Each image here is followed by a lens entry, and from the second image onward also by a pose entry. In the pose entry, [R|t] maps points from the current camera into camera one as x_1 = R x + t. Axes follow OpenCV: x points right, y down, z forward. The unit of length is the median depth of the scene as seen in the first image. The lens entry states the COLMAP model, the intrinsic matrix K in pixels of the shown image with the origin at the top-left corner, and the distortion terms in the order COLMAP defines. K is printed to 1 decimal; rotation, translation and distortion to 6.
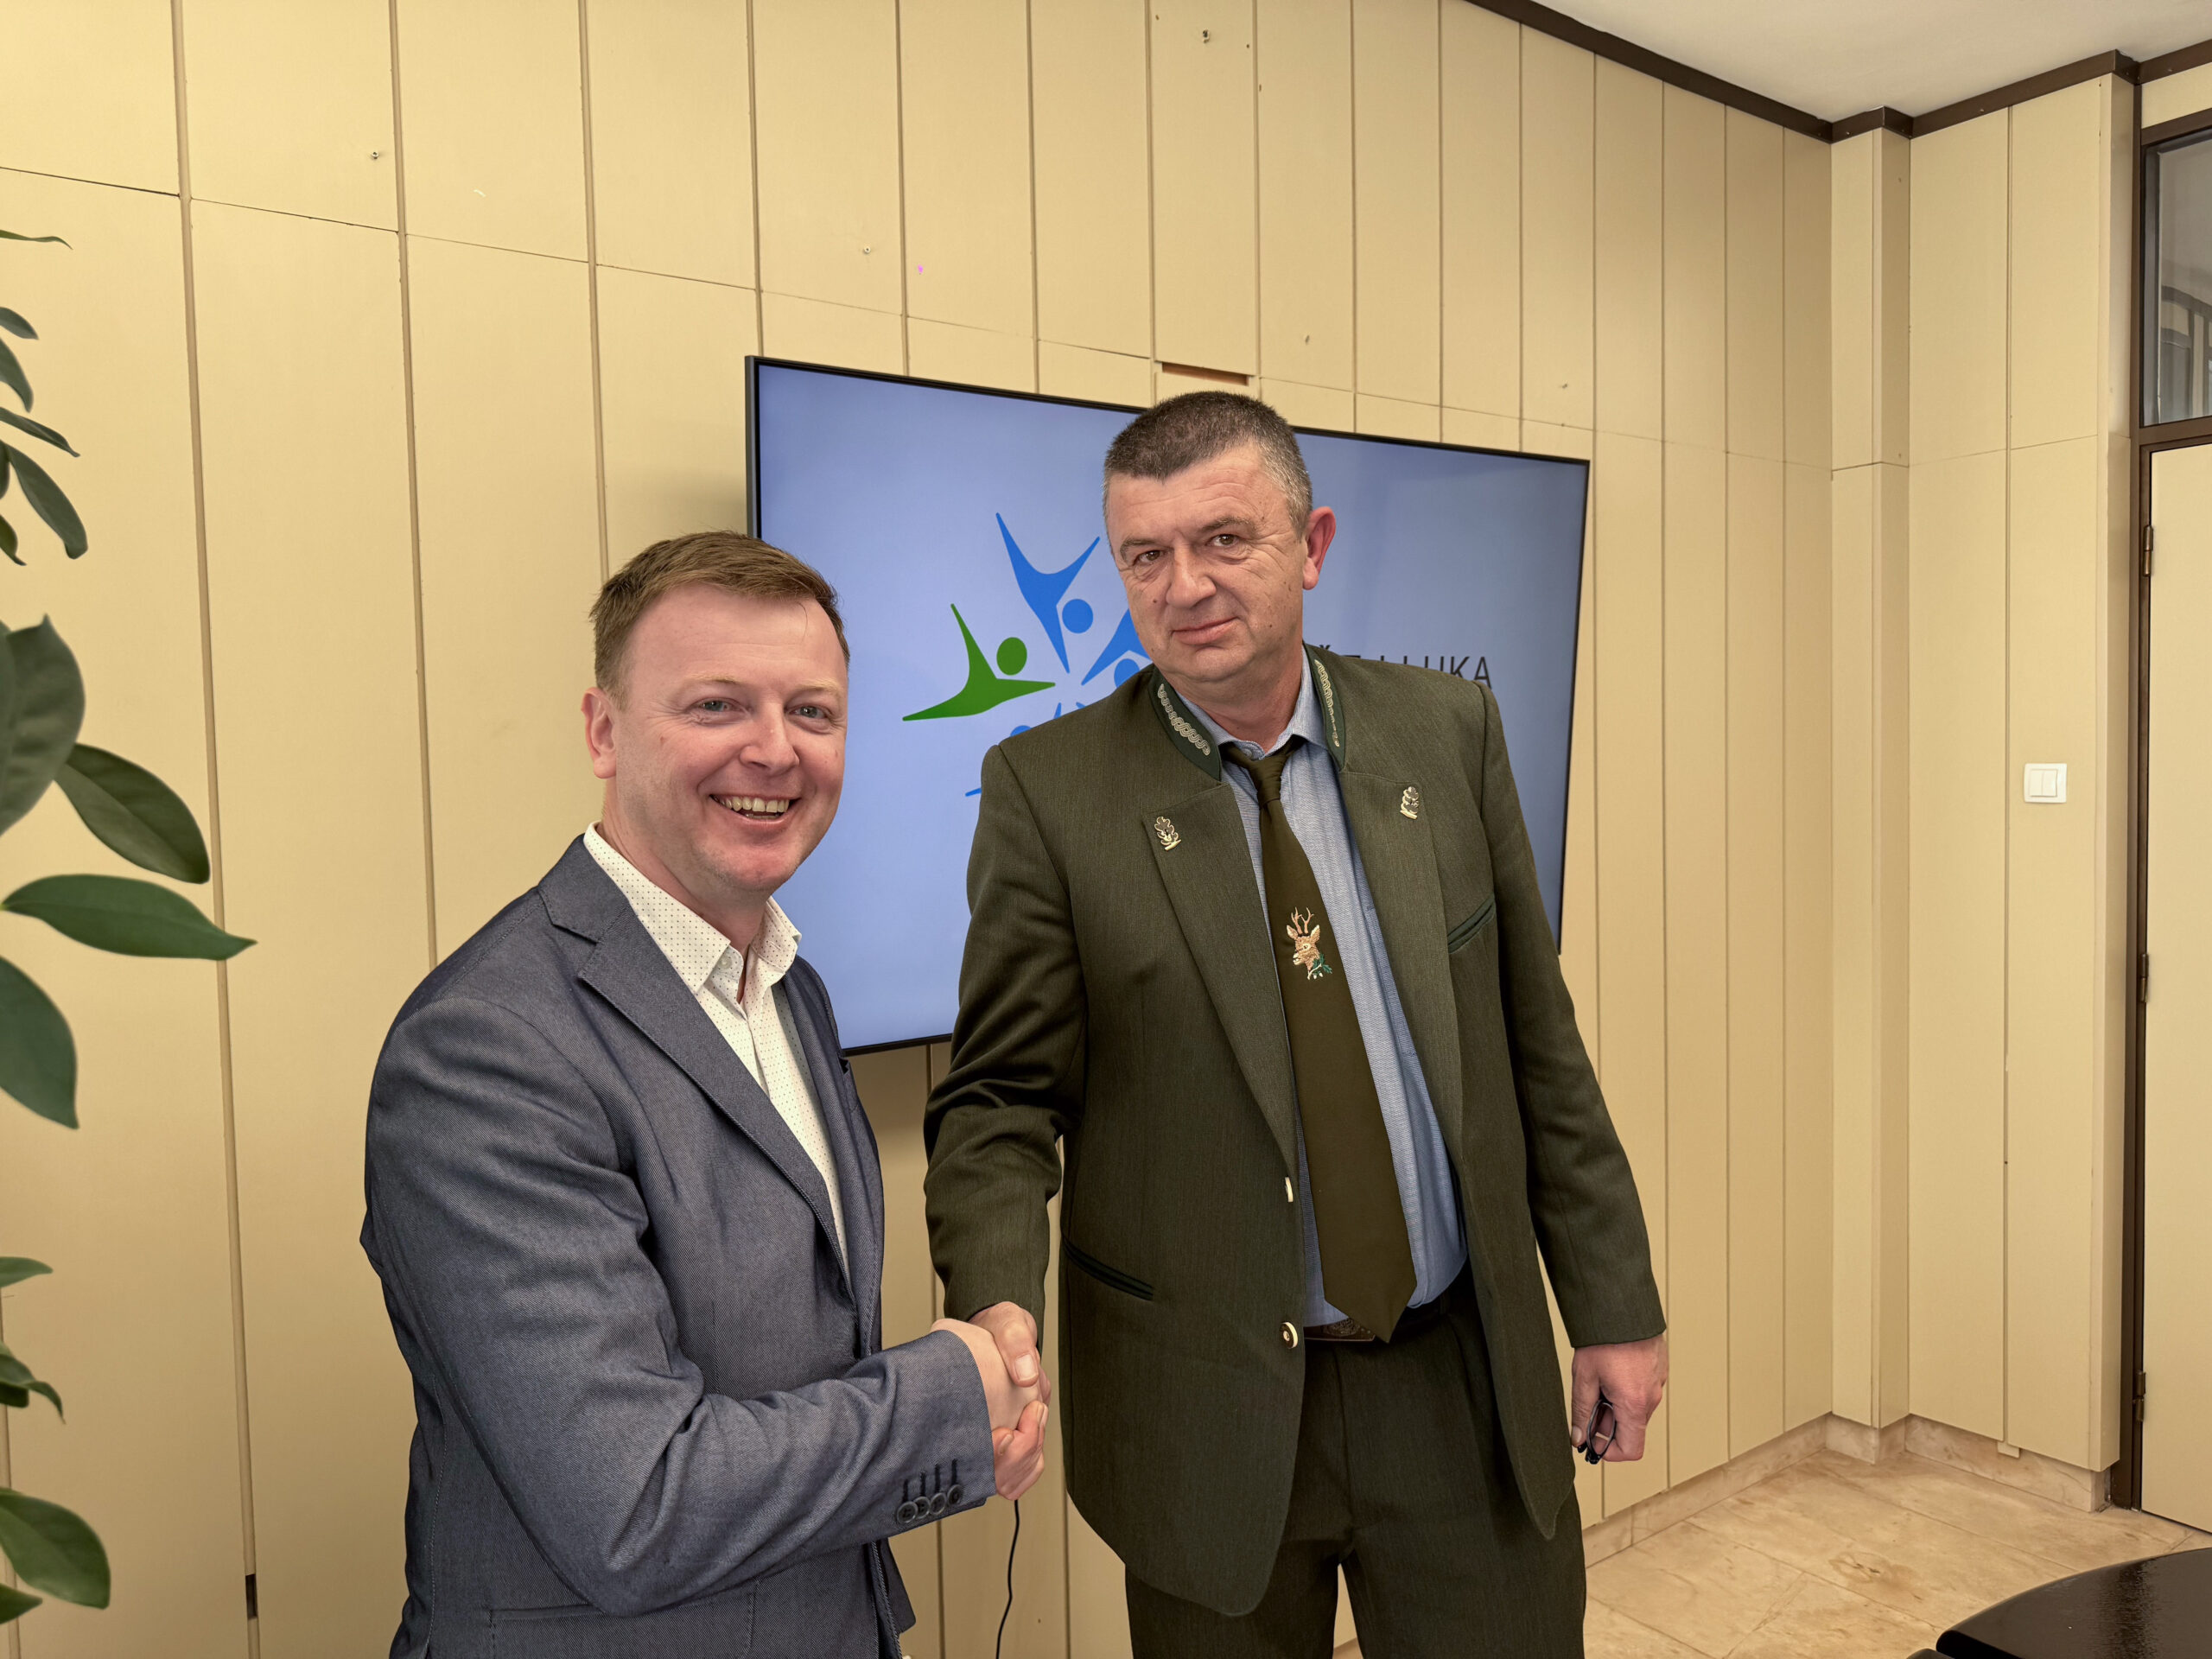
lens RADIAL K [[1583.0, 0, 1119.0], [0, 1583.0, 846.7], [0, 0, 1]] dist [0.051469, -0.053007]
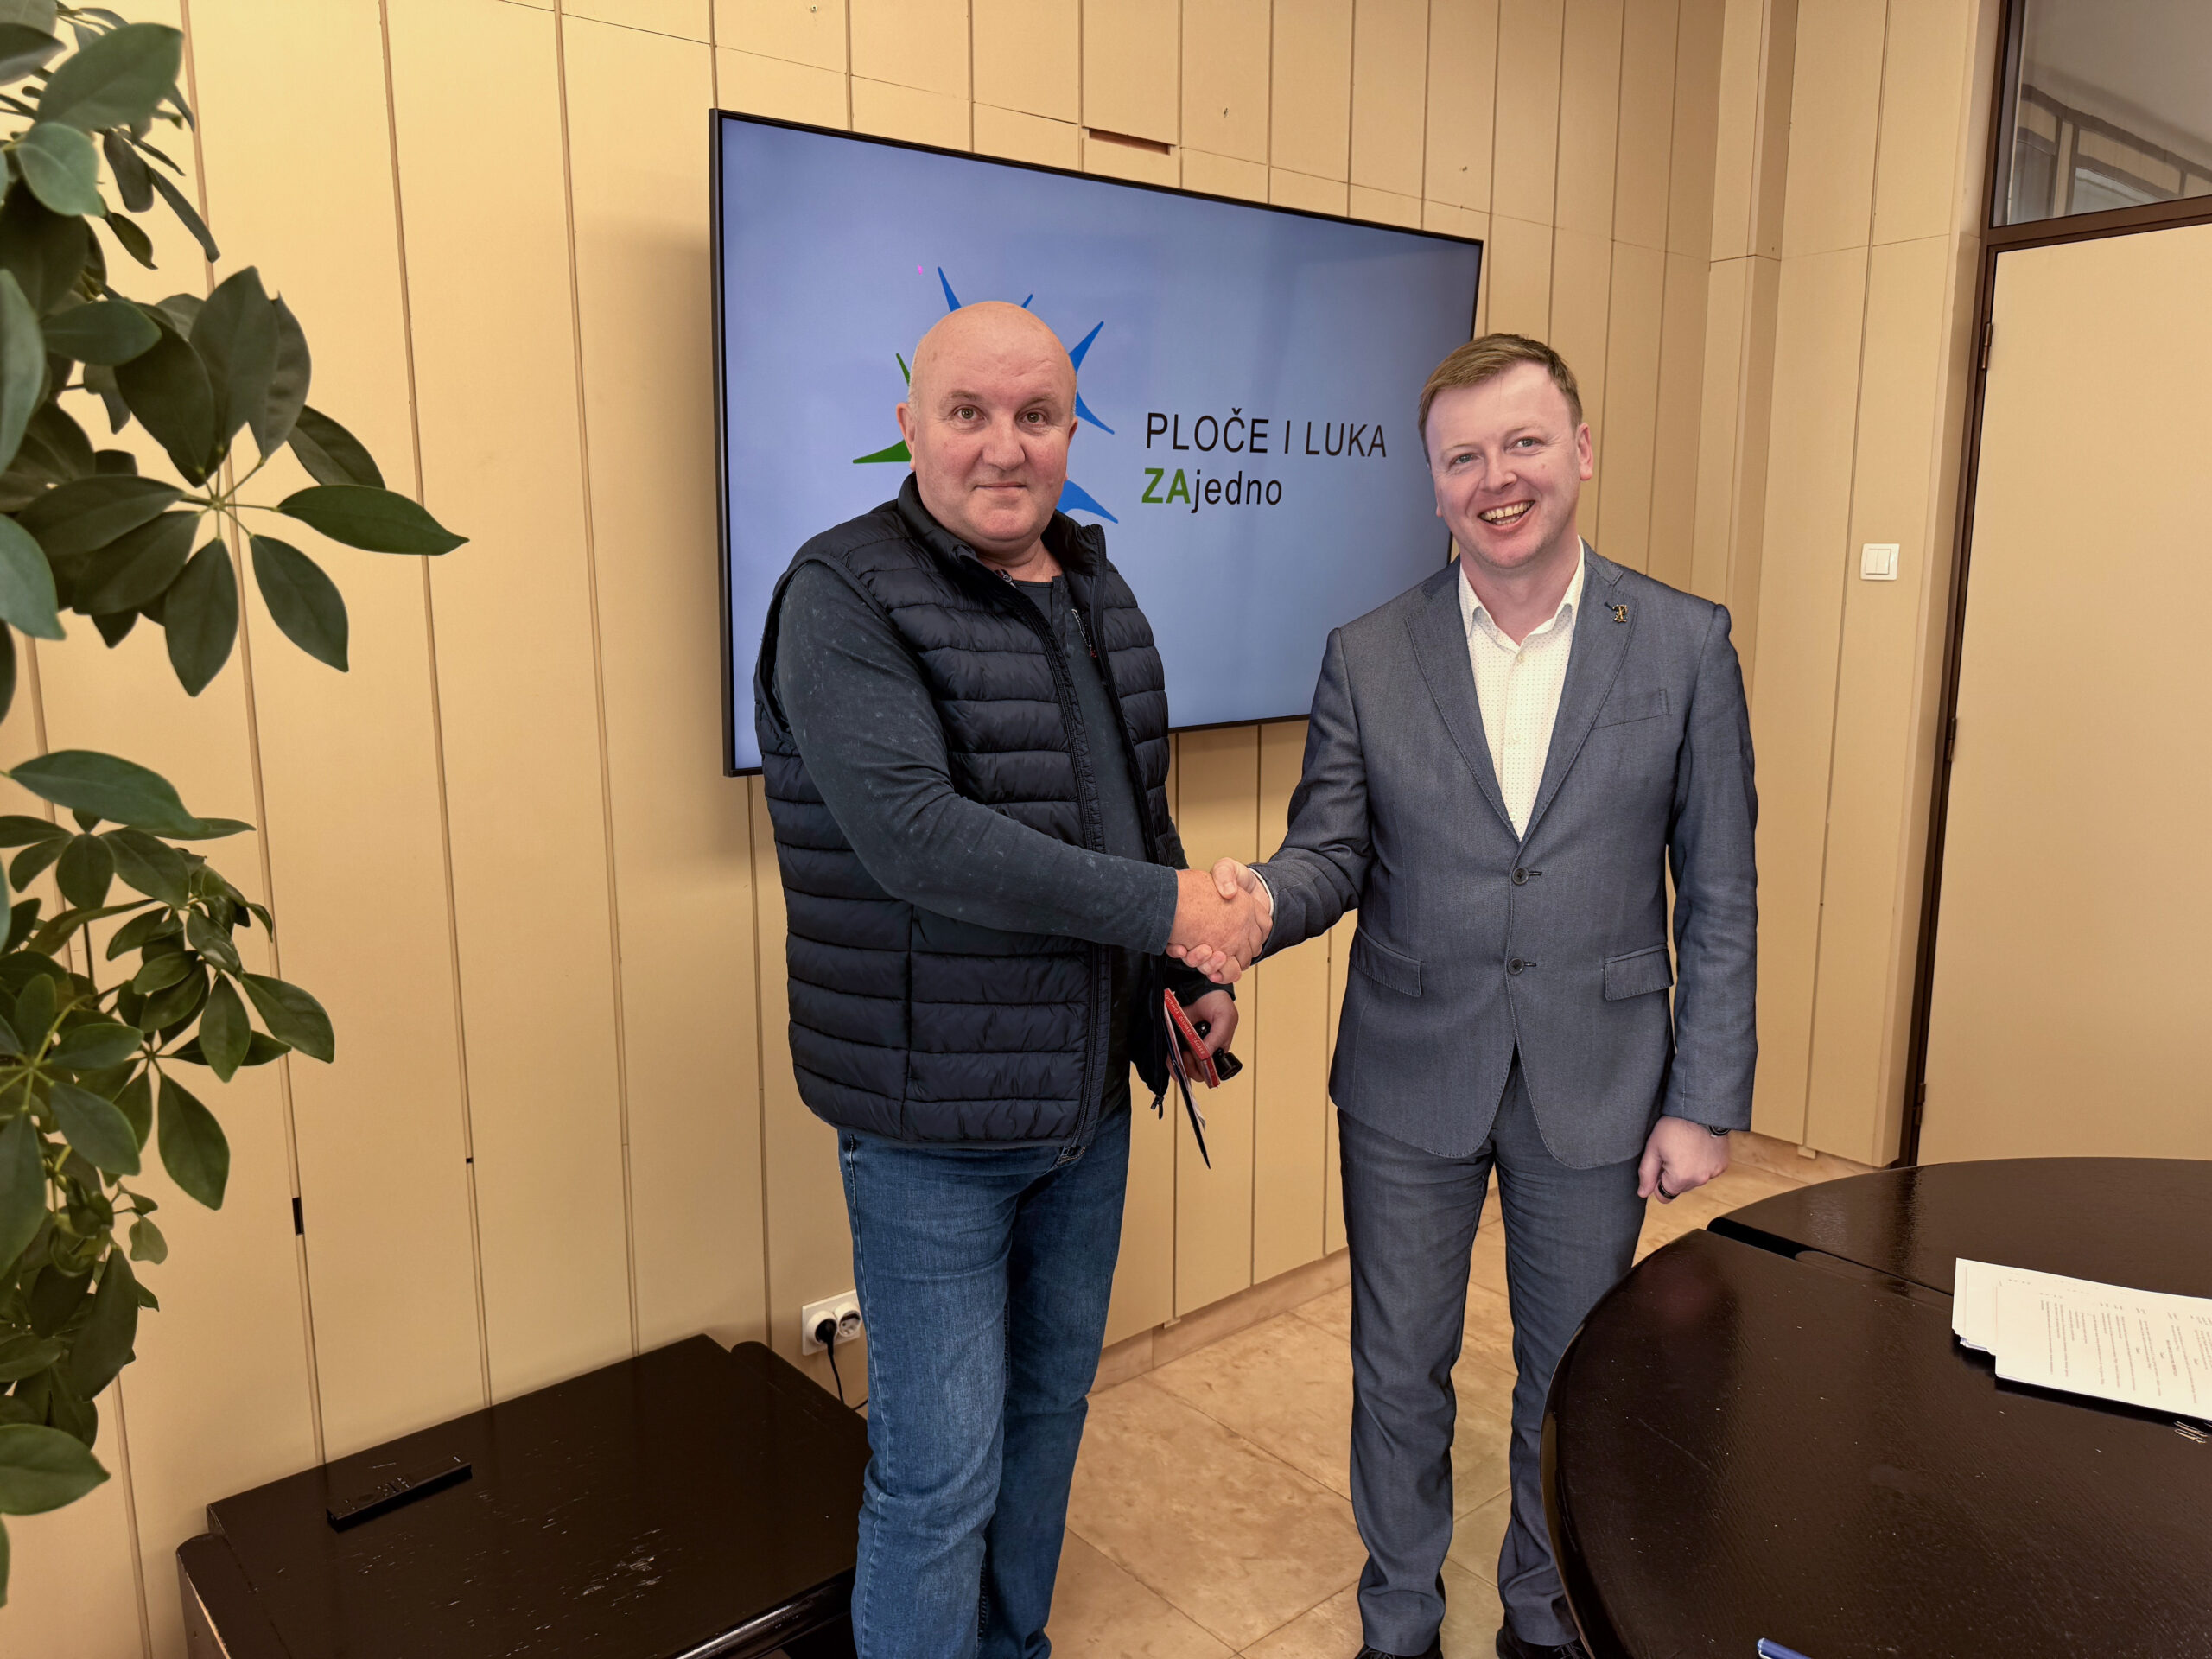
lens RADIAL K [[1583.0, 0, 1110.4], [0, 1583.0, 835.5], [0, 0, 1]] dist [0.051469, -0.053007]
pose [[0.998064, 0.009191, 0.061517, -0.014844], [-0.016387, 0.992937, 0.117505, 0.027370], [-0.060002, -0.118285, 0.991165, -0.080648]]
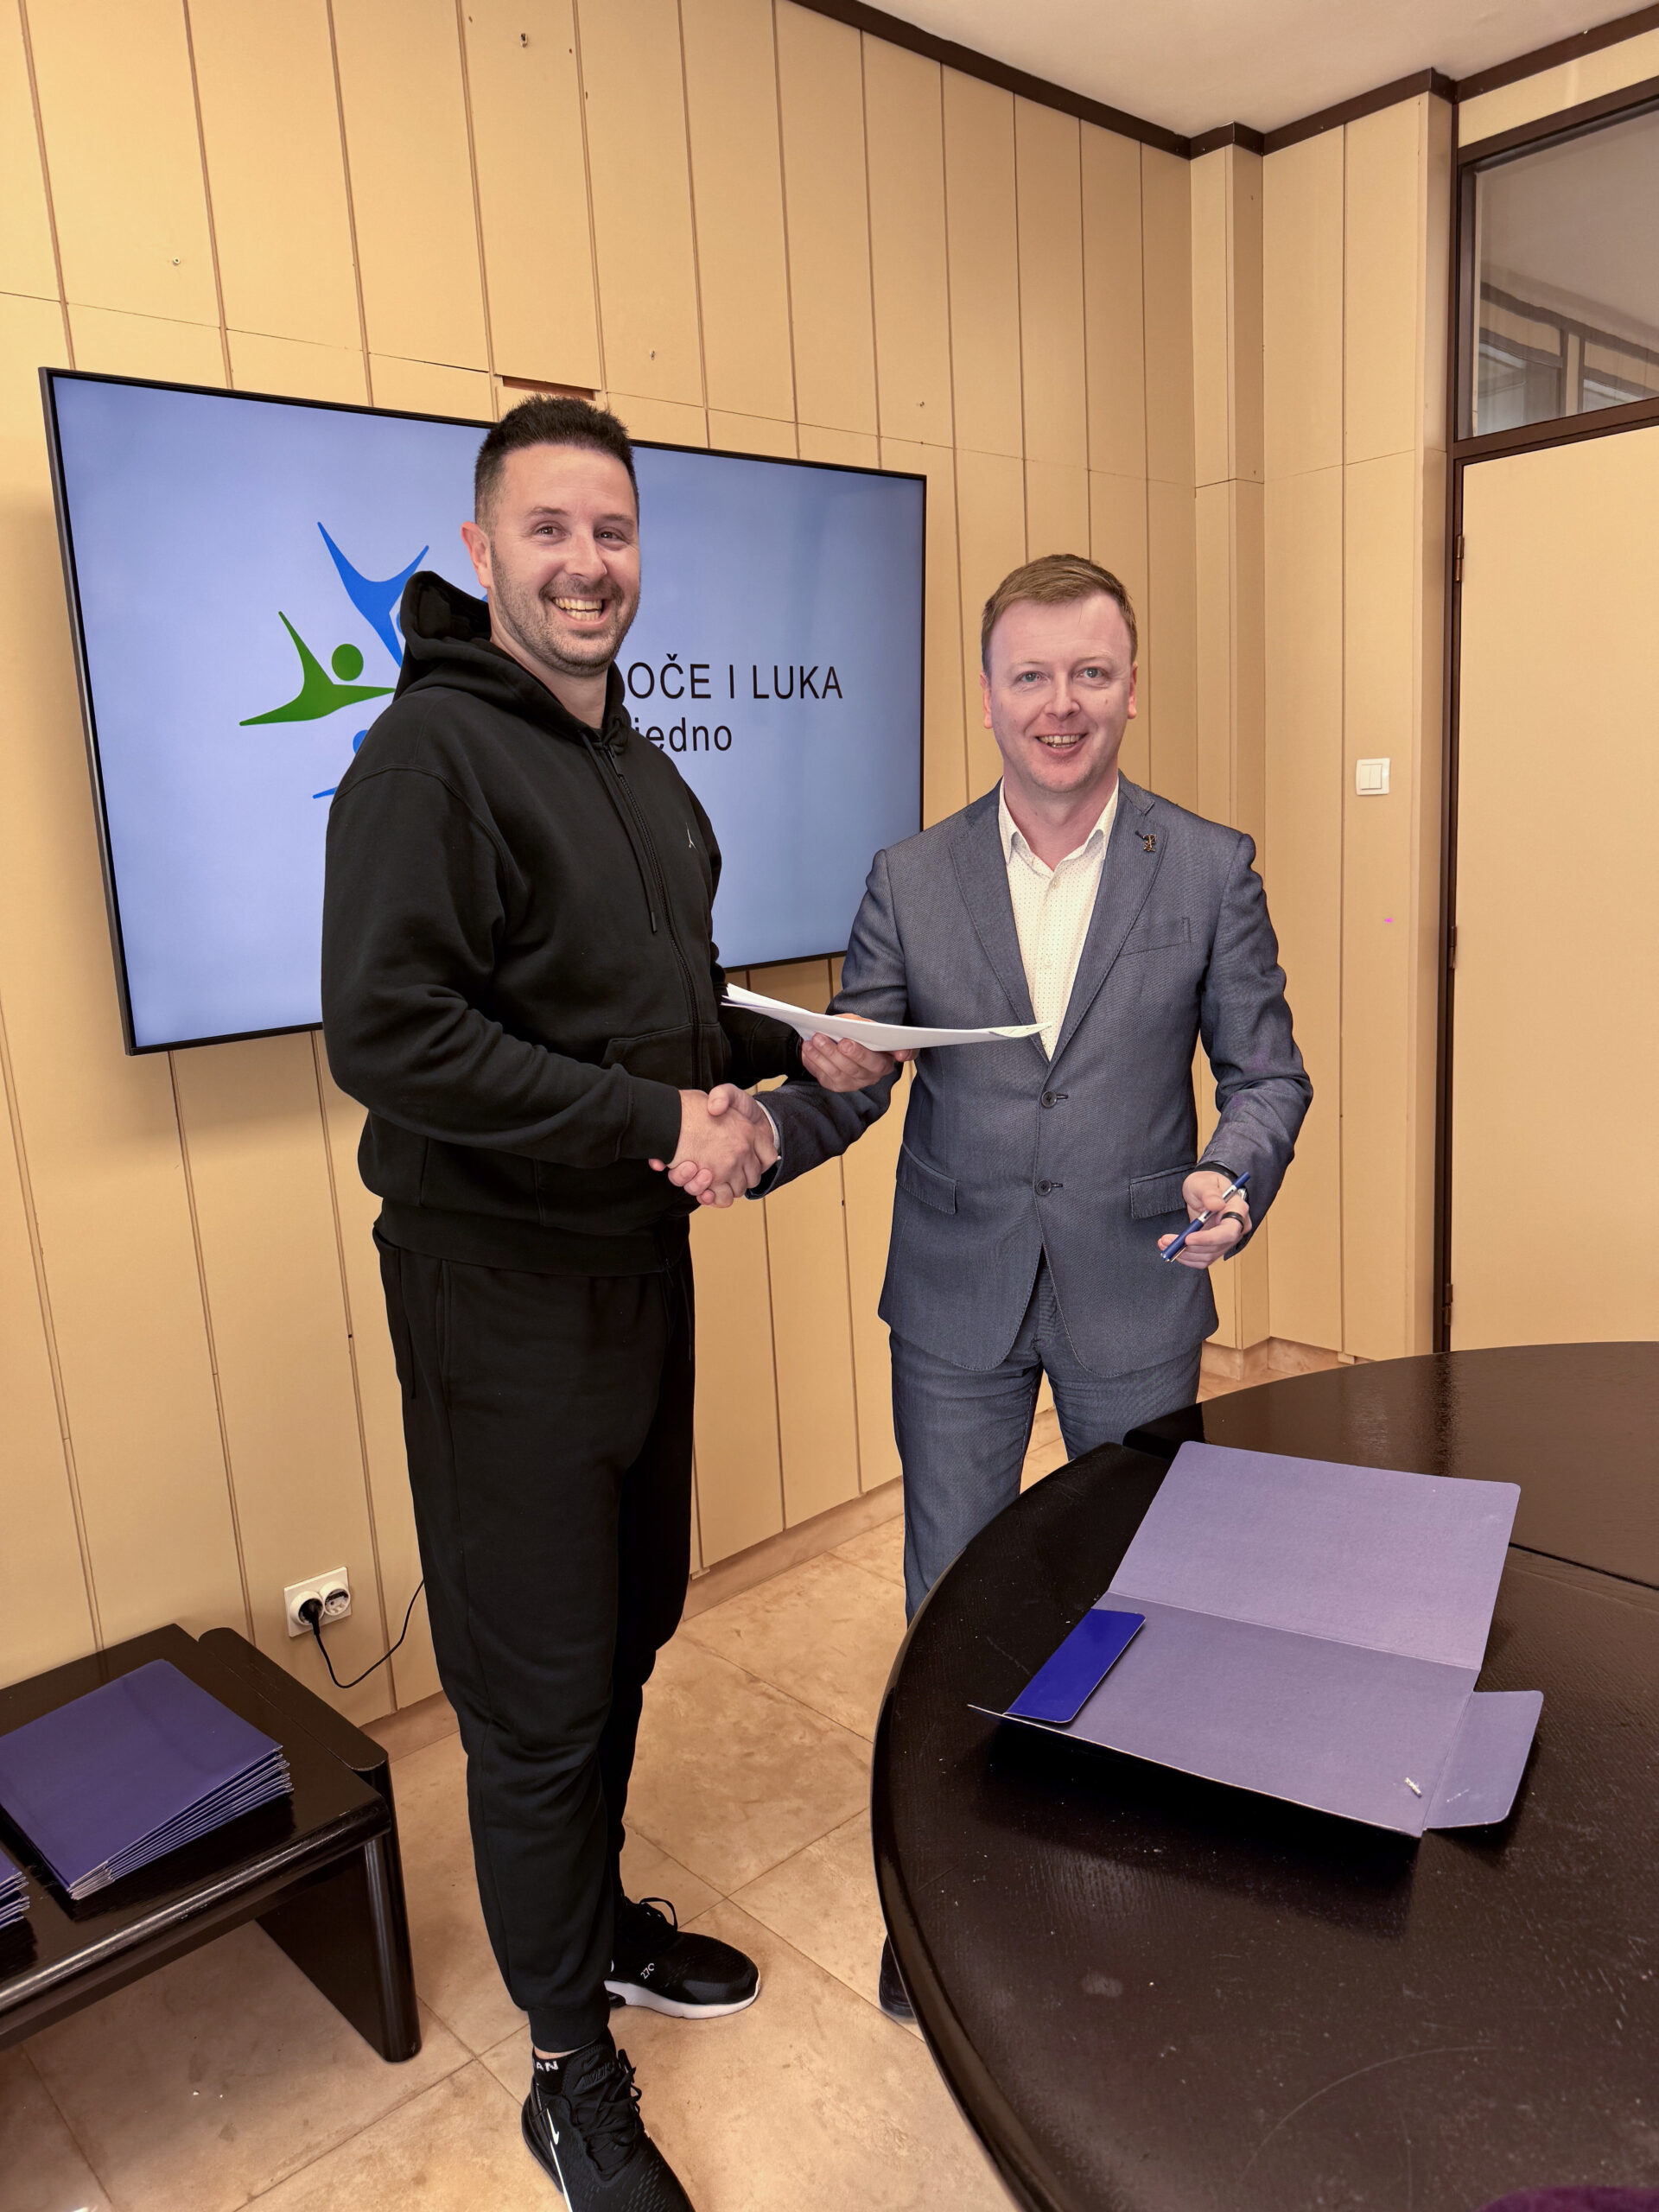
lens RADIAL K [[1583.0, 0, 864.0], [0, 1583.0, 1115.8], [0, 0, 1]] dist [0.051469, -0.053007]
pose [[0.991980, -0.055243, 0.113686, 0.086985], [0.039810, 0.990209, 0.133798, 0.032528], [-0.119964, -0.128199, 0.984466, -0.088768]]
